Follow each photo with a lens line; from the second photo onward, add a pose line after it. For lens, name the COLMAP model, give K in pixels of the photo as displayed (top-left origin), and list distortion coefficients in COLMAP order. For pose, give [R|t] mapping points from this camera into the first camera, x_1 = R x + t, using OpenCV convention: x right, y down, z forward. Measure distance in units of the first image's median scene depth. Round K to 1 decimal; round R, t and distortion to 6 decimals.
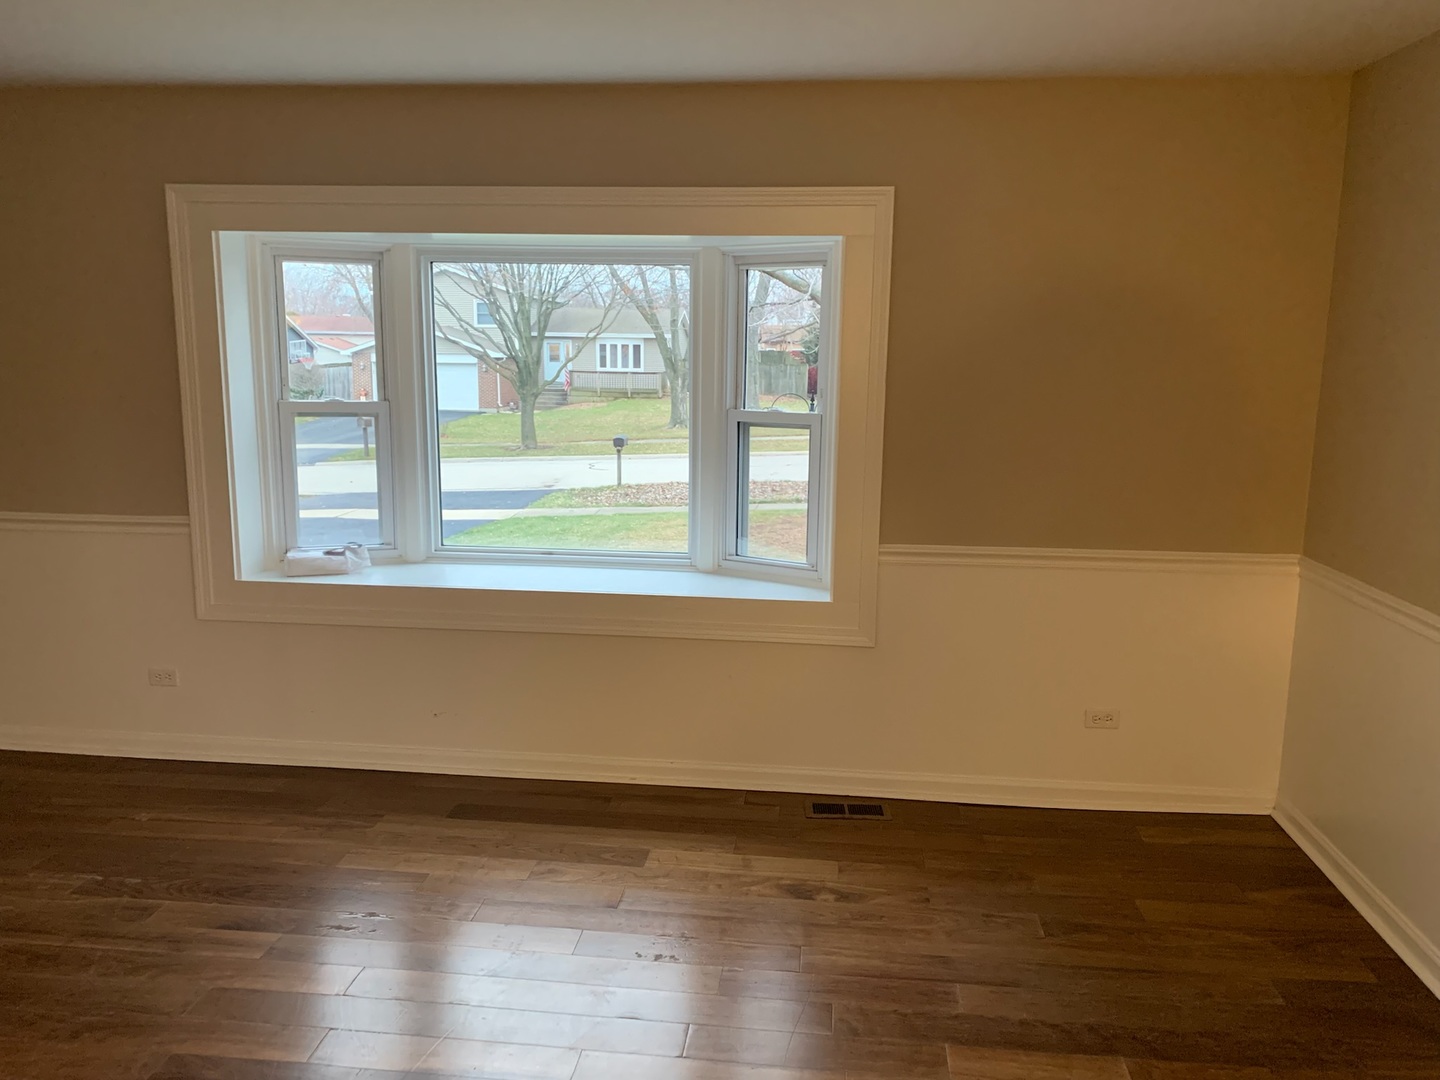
lens RADIAL K [[1103.0, 0, 720.9], [0, 1103.0, 543.0], [0, 0, 1]] dist [0.025778, -0.017850]
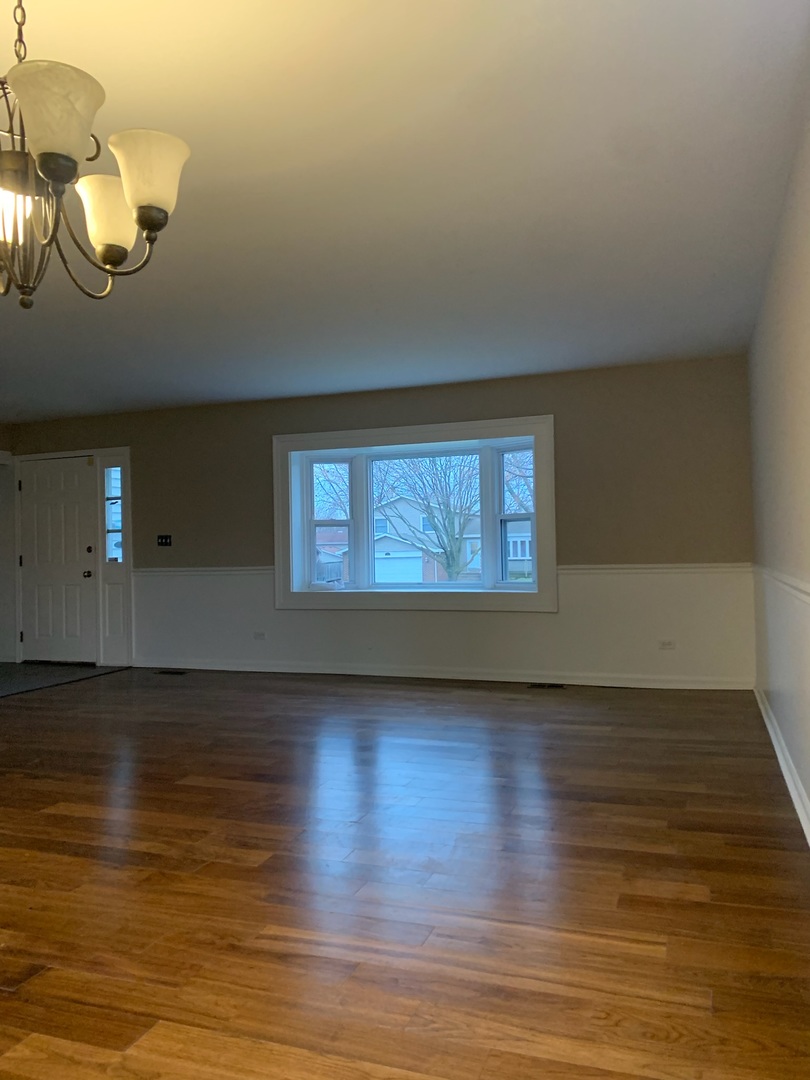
lens RADIAL K [[827.3, 0, 404.4], [0, 827.3, 537.9], [0, 0, 1]] dist [0.025778, -0.017850]
pose [[0.969942, -0.039936, -0.240037, 0.226930], [-0.007404, 0.981141, -0.193154, 0.253189], [0.243224, 0.189125, 0.951354, -0.644768]]
